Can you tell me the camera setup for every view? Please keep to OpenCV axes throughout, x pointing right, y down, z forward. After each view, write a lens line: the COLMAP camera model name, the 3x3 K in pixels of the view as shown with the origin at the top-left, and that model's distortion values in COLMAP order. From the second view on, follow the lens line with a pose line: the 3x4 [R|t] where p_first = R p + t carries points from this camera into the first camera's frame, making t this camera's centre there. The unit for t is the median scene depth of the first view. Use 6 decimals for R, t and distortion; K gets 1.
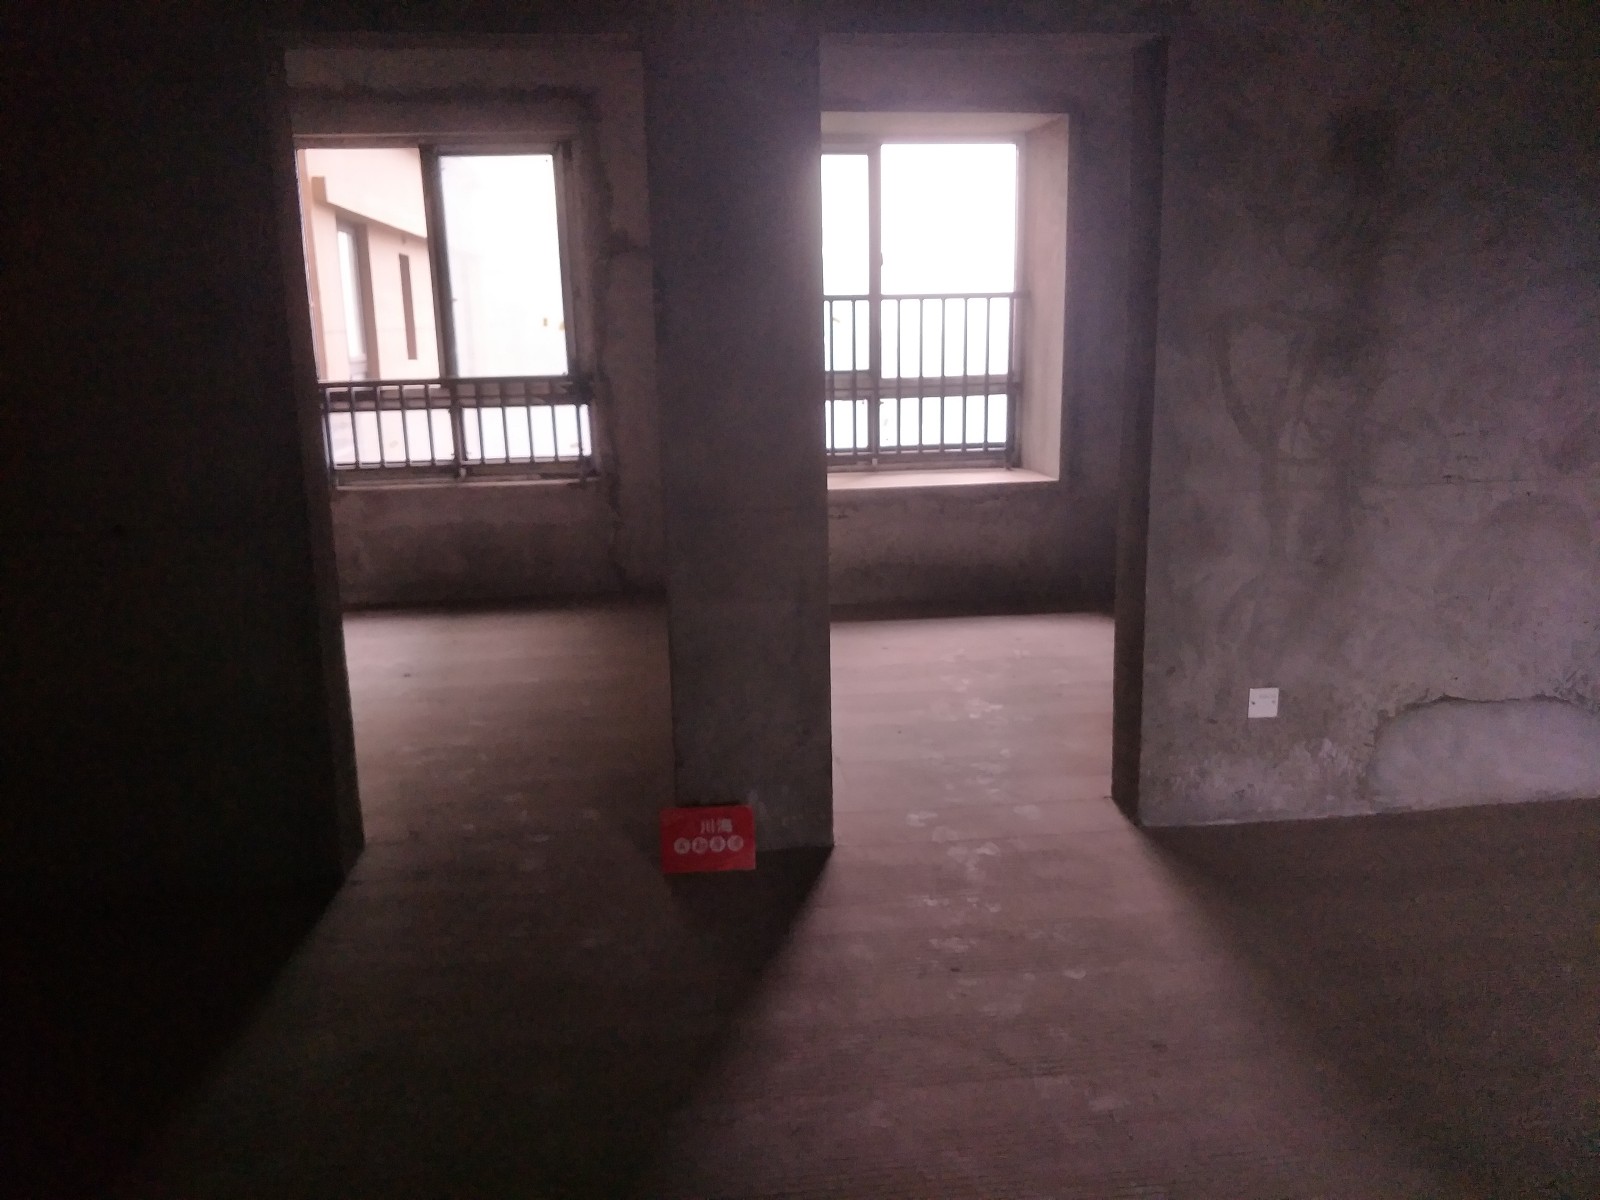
lens RADIAL K [[1157.7, 0, 800.0], [0, 1157.7, 600.0], [0, 0, 1]] dist [-0.007438, -0.009379]
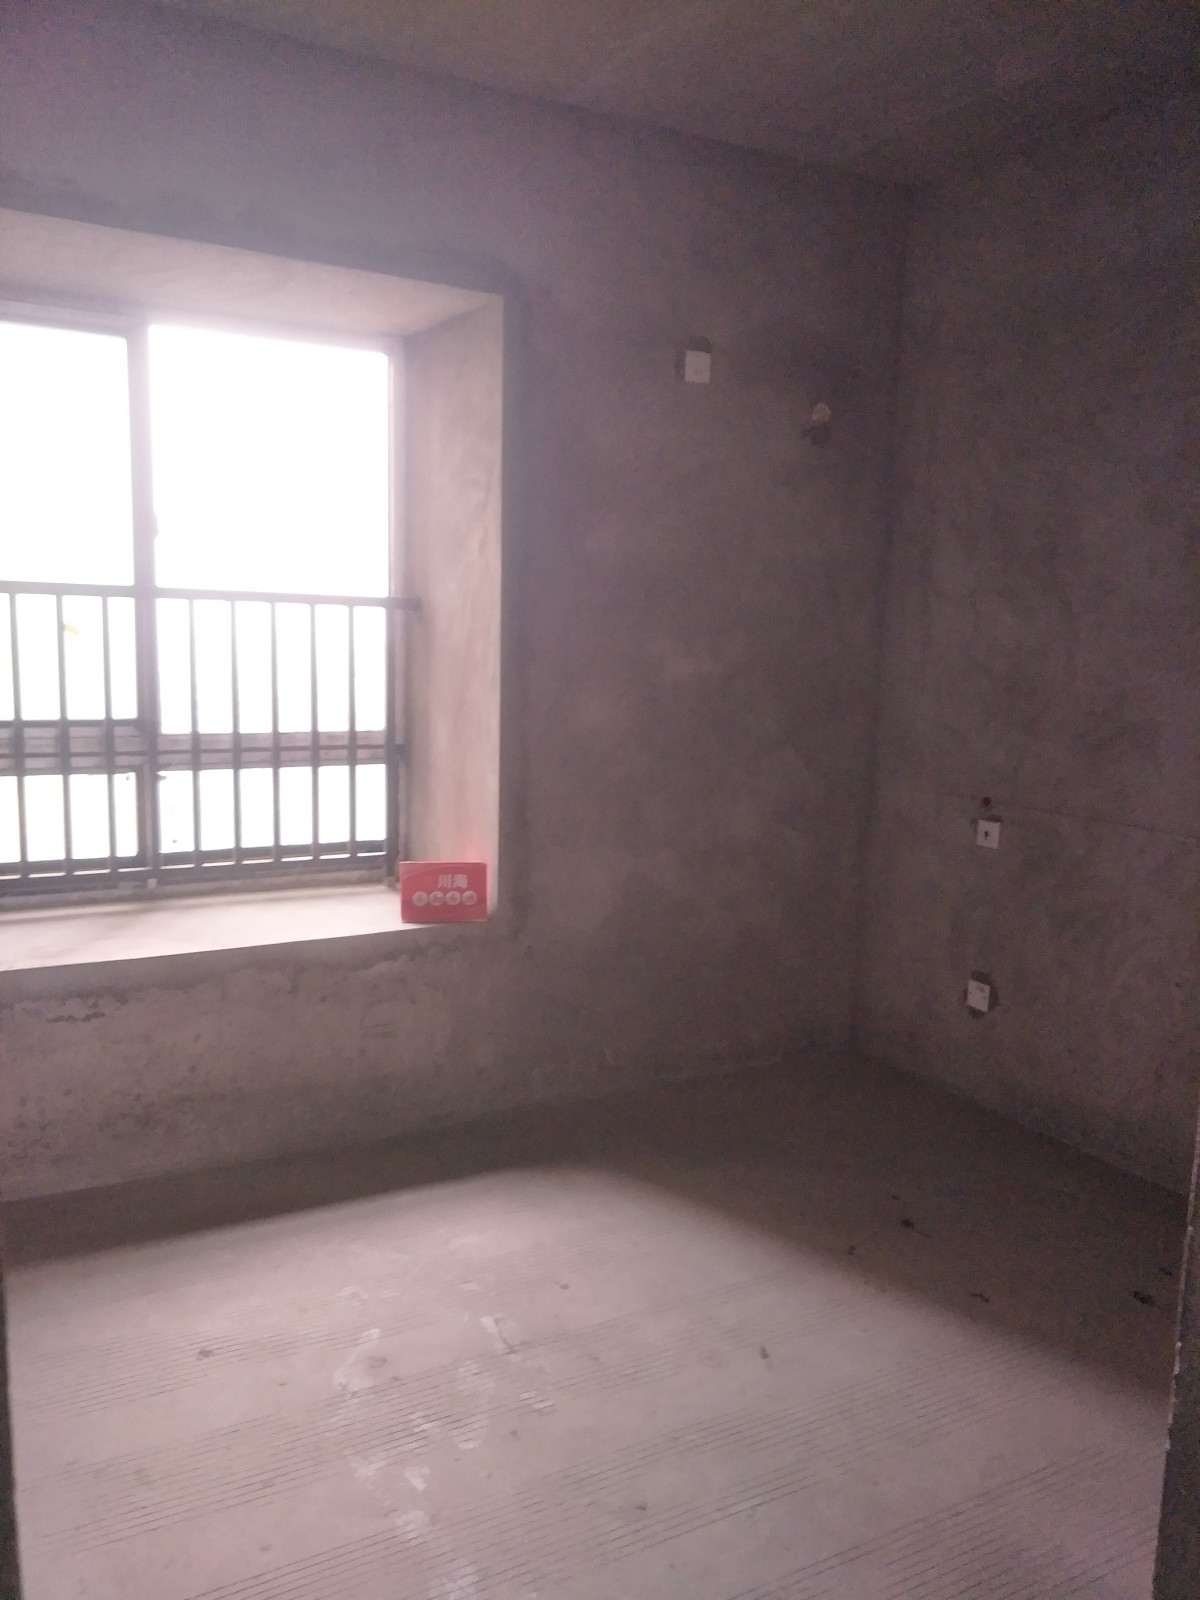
lens RADIAL K [[1157.7, 0, 639.0], [0, 1157.7, 806.2], [0, 0, 1]] dist [-0.007438, -0.009379]
pose [[0.888966, -0.017300, 0.457645, 0.019125], [0.060500, 0.994965, -0.079907, -0.098641], [-0.453959, 0.098722, 0.885537, 0.404937]]
